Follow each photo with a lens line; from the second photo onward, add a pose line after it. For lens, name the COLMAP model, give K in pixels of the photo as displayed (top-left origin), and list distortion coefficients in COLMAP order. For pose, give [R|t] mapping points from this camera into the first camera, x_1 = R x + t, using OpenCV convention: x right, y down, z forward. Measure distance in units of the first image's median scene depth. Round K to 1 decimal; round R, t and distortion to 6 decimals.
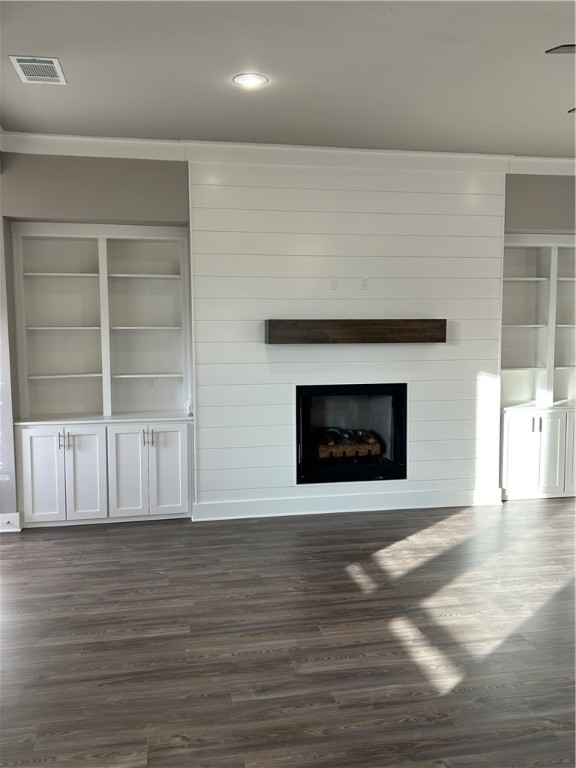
lens RADIAL K [[672.9, 0, 288.0], [0, 672.9, 384.0], [0, 0, 1]] dist [-0.012781, -0.000608]
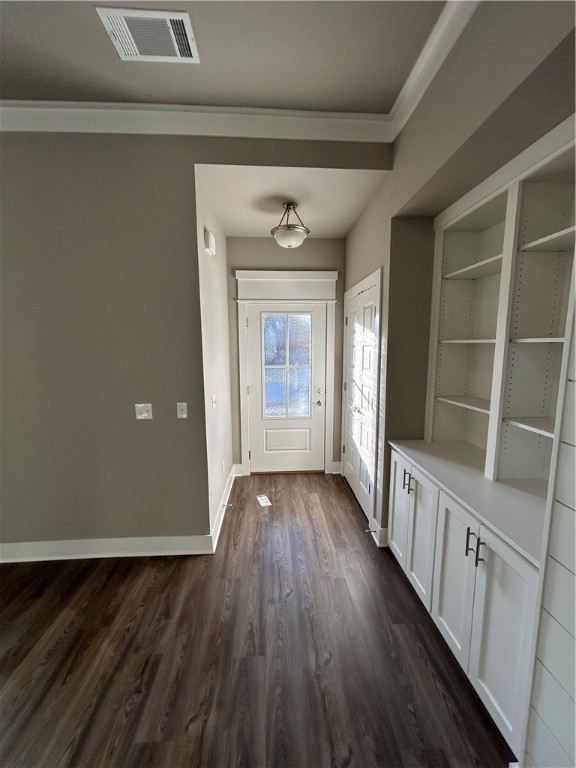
lens RADIAL K [[311.1, 0, 288.0], [0, 311.1, 384.0], [0, 0, 1]] dist [-0.000968, -0.000142]
pose [[-0.129969, 0.132250, -0.982659, 0.047821], [-0.081841, 0.986252, 0.143558, -0.090611], [0.988135, 0.099080, -0.117359, 1.113032]]
